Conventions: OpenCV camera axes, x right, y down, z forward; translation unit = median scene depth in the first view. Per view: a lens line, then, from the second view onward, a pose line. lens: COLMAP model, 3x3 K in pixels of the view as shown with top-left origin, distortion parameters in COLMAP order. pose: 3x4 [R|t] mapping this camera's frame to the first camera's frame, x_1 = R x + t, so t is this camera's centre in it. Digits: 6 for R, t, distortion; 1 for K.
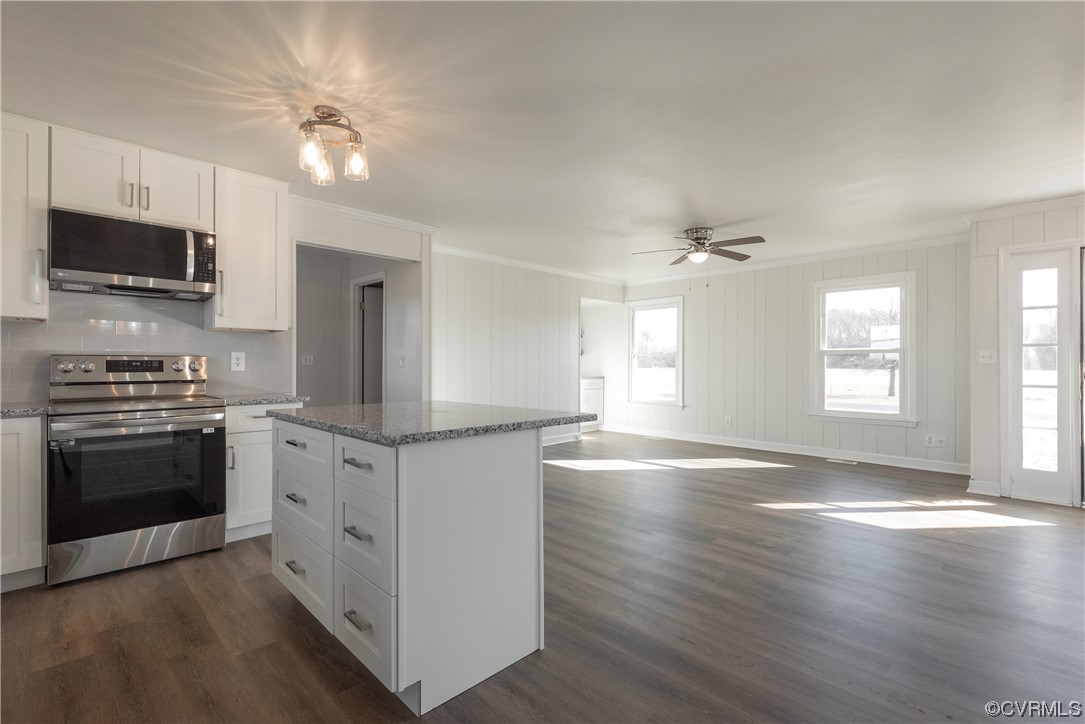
lens RADIAL K [[488.4, 0, 541.1], [0, 488.4, 363.0], [0, 0, 1]] dist [0.000032, -0.000042]
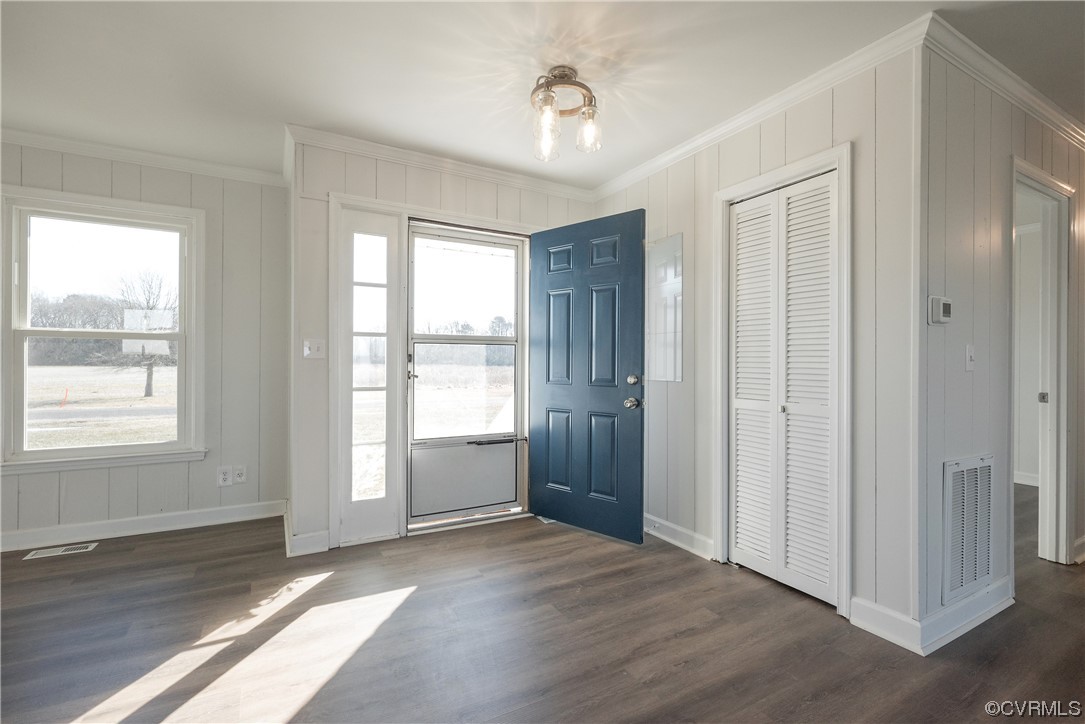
lens RADIAL K [[488.4, 0, 541.1], [0, 488.4, 363.0], [0, 0, 1]] dist [0.000032, -0.000042]
pose [[0.265929, 0.000555, 0.963993, 0.268195], [-0.006796, 0.999976, 0.001299, 0.003626], [-0.963969, -0.006897, 0.265926, 0.402178]]
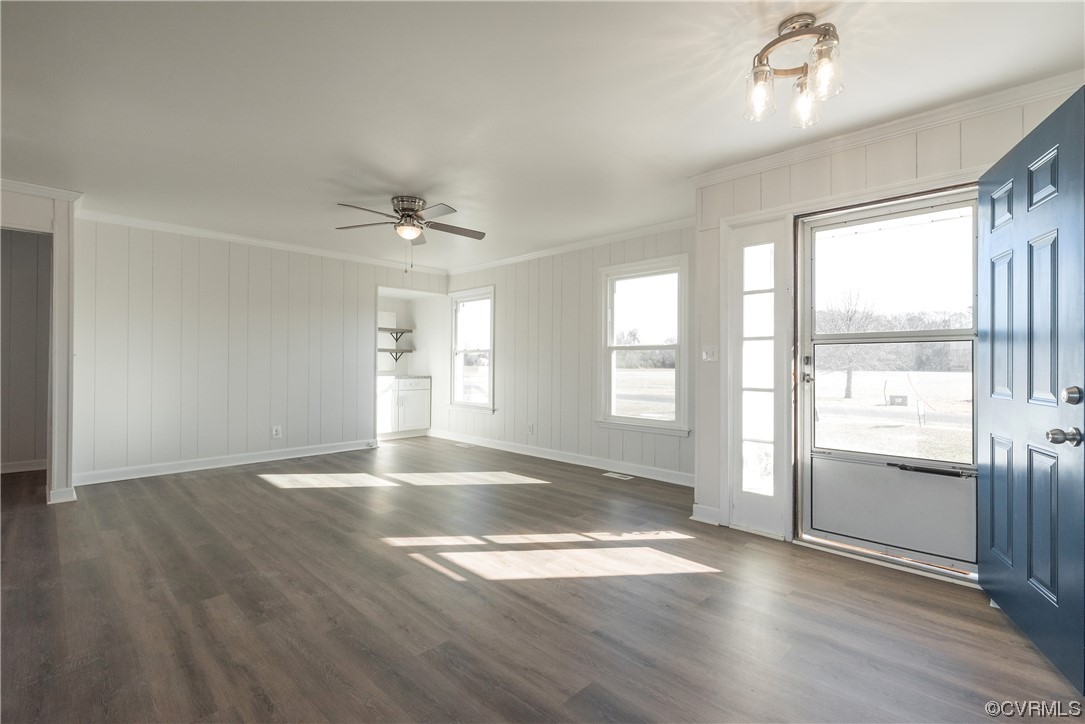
lens RADIAL K [[488.4, 0, 541.1], [0, 488.4, 363.0], [0, 0, 1]] dist [0.000032, -0.000042]
pose [[0.999859, 0.005210, 0.015992, 0.481646], [-0.005208, 0.999986, -0.000170, 0.004169], [-0.015992, 0.000087, 0.999872, 0.148708]]
